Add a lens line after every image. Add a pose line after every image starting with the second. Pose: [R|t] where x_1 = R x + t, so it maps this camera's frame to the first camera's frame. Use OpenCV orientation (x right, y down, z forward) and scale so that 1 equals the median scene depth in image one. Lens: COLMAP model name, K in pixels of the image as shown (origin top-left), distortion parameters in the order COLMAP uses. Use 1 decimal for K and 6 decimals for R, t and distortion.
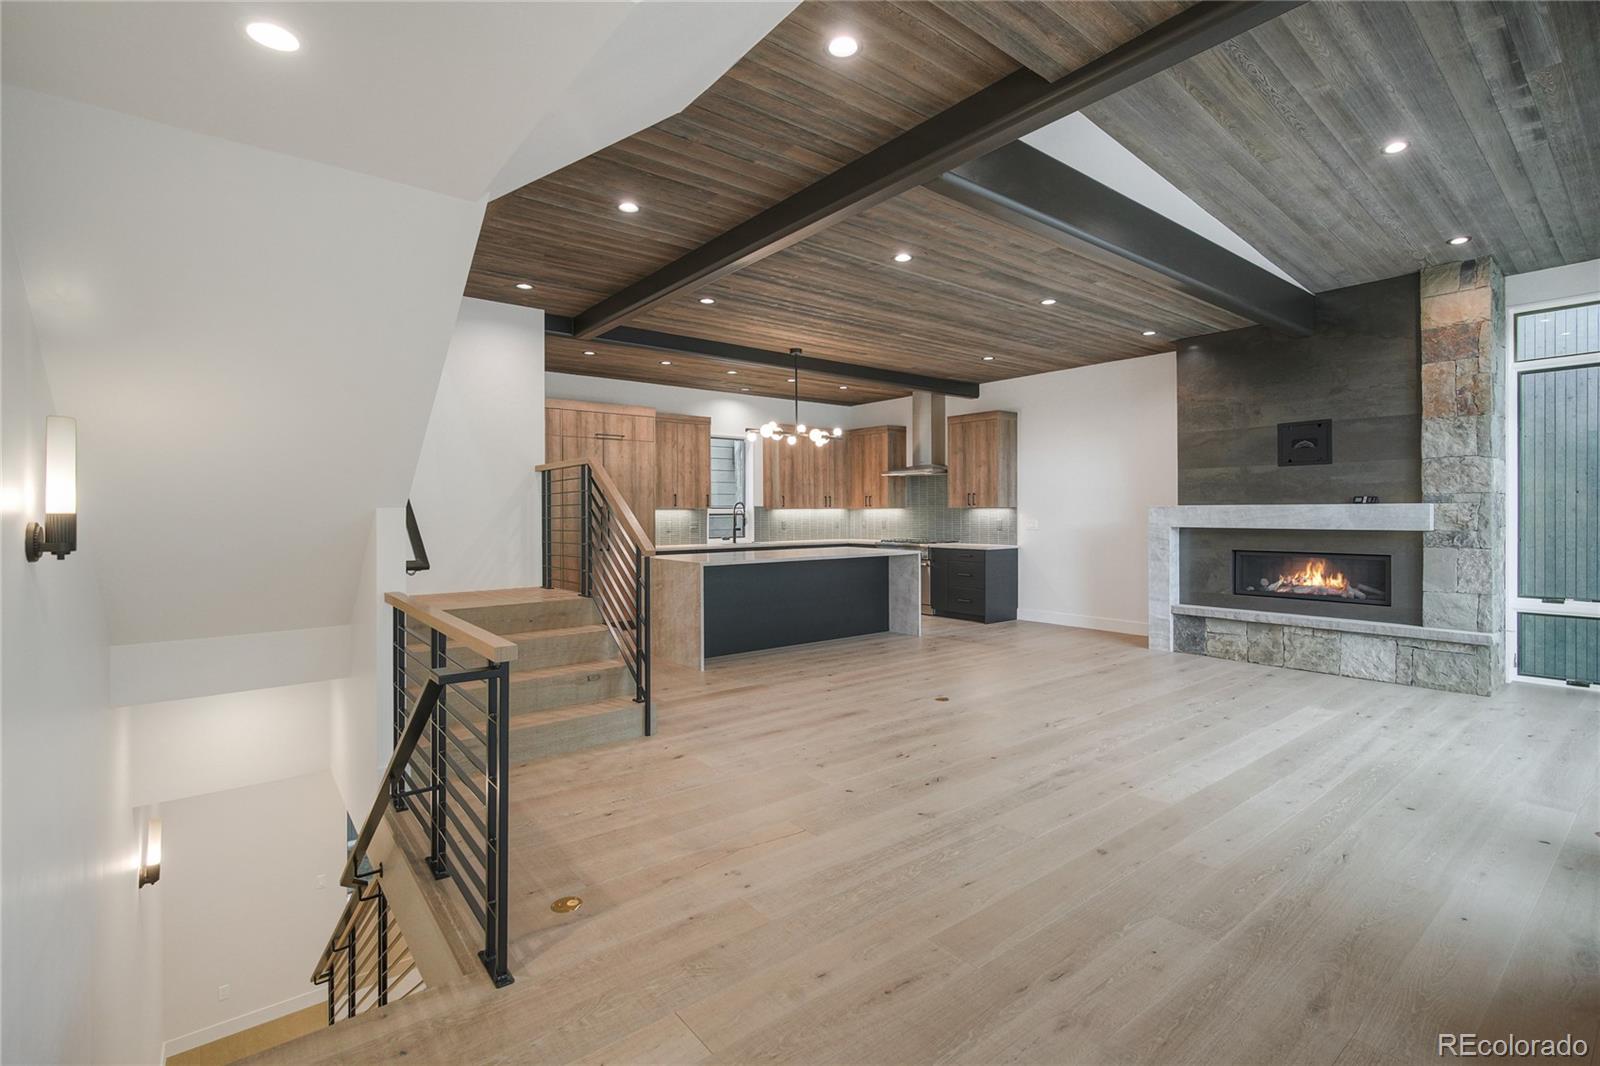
lens RADIAL K [[729.7, 0, 798.7], [0, 729.7, 515.1], [0, 0, 1]] dist [-0.010825, 0.004460]
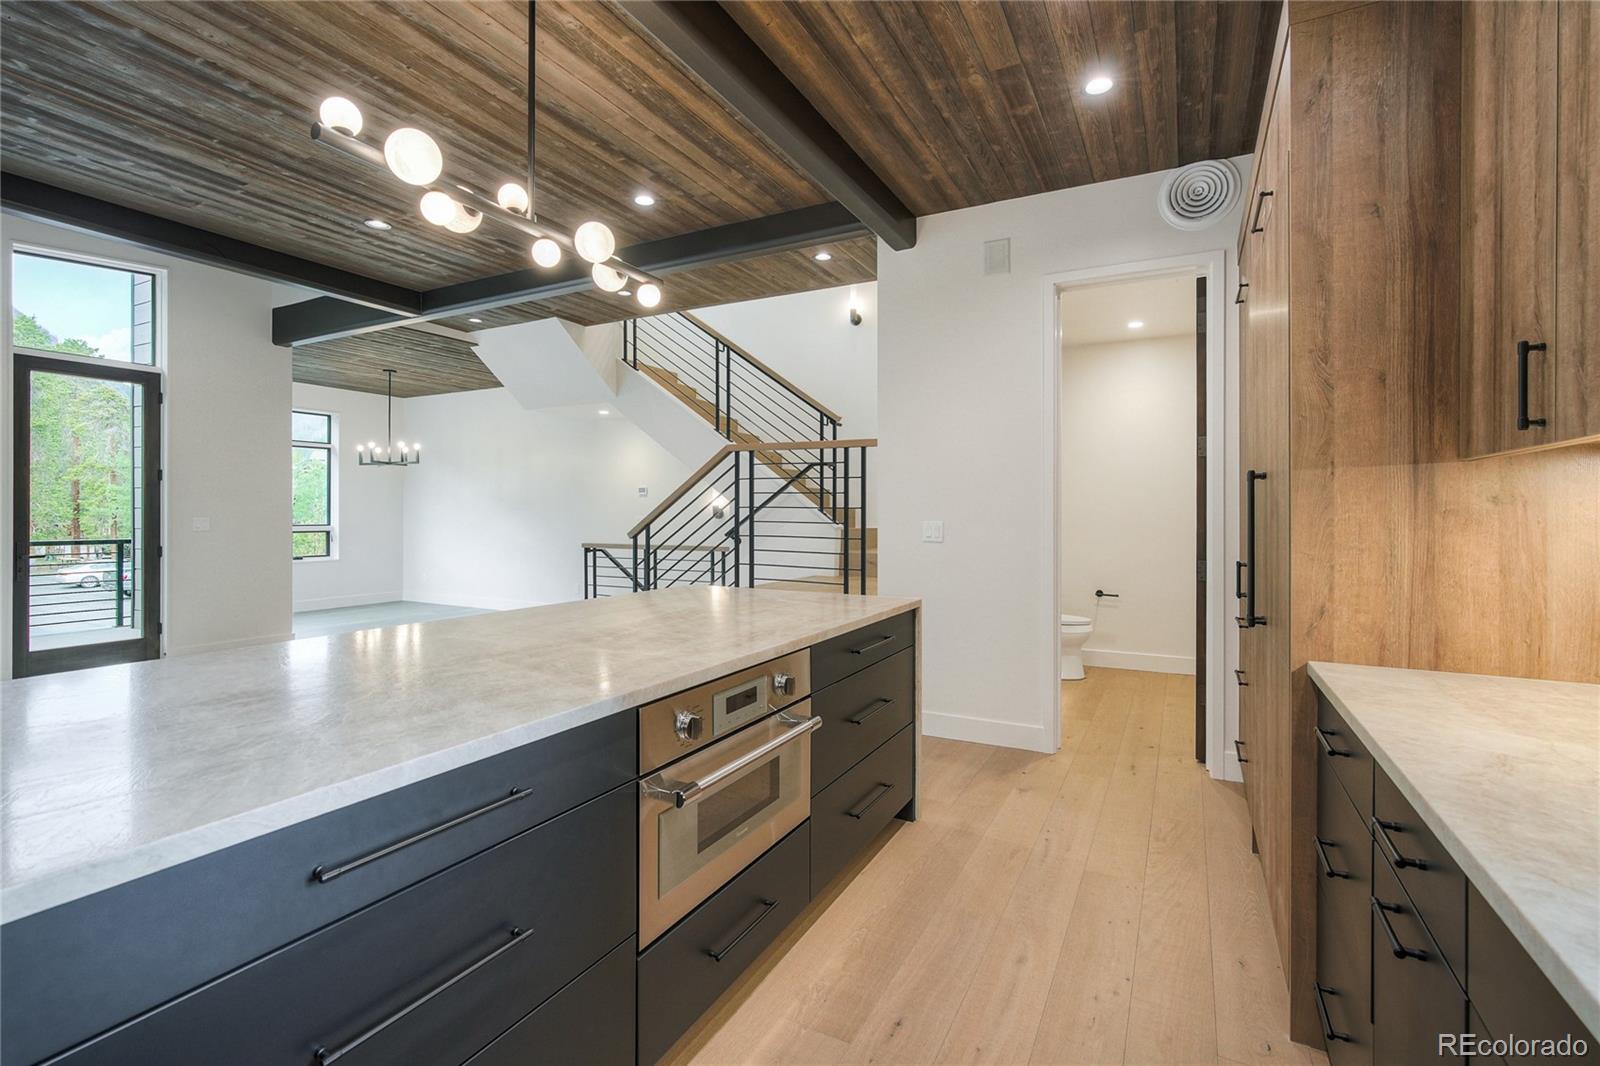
lens RADIAL K [[729.7, 0, 799.1], [0, 729.7, 511.2], [0, 0, 1]] dist [-0.010825, 0.004460]
pose [[-0.918269, -0.000140, -0.395957, 0.013921], [-0.001419, 0.999995, 0.002938, 0.004967], [0.395955, 0.003260, -0.918264, 1.501332]]
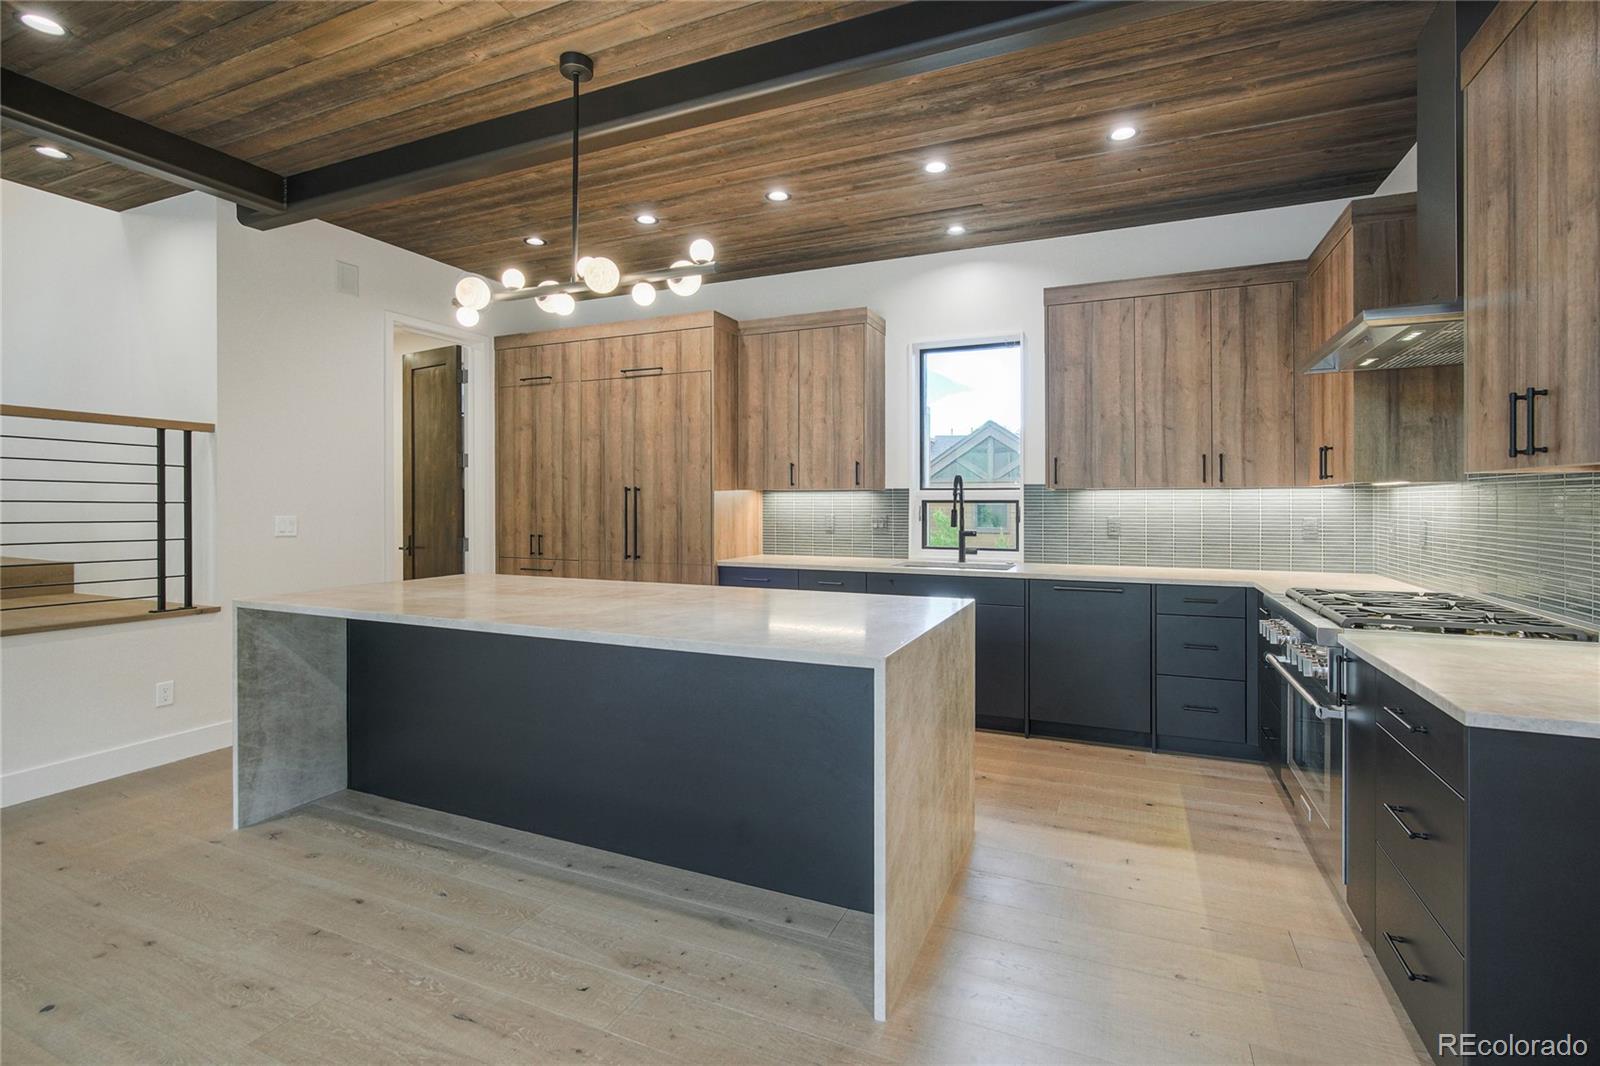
lens RADIAL K [[729.7, 0, 818.7], [0, 729.7, 503.1], [0, 0, 1]] dist [-0.010825, 0.004460]
pose [[0.476962, 0.006742, -0.878898, 0.441641], [-0.007474, 0.999966, 0.003615, -0.001275], [0.878892, 0.004845, 0.476996, 1.063979]]
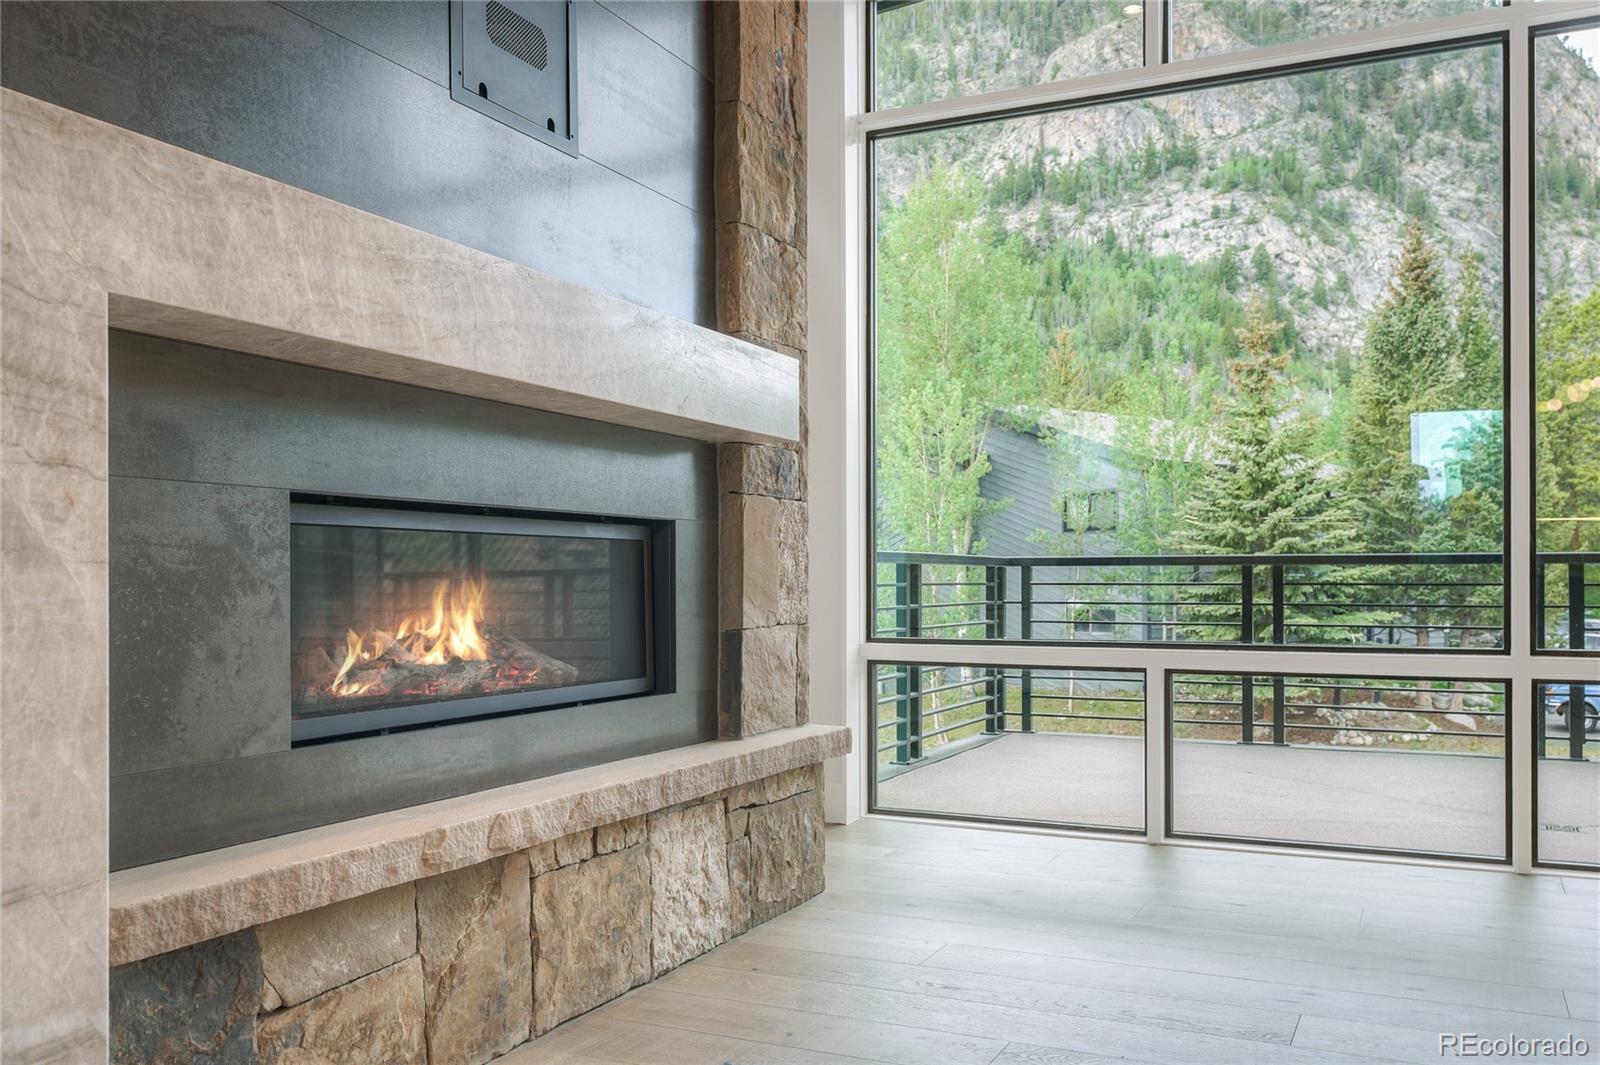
lens RADIAL K [[1356.4, 0, 809.3], [0, 1356.4, 577.6], [0, 0, 1]] dist [-0.007403, 0.012147]
pose [[-0.439453, 0.010388, 0.898206, 0.261028], [0.010398, 0.999925, -0.006477, 0.073758], [-0.898205, 0.006493, -0.439528, 1.063223]]
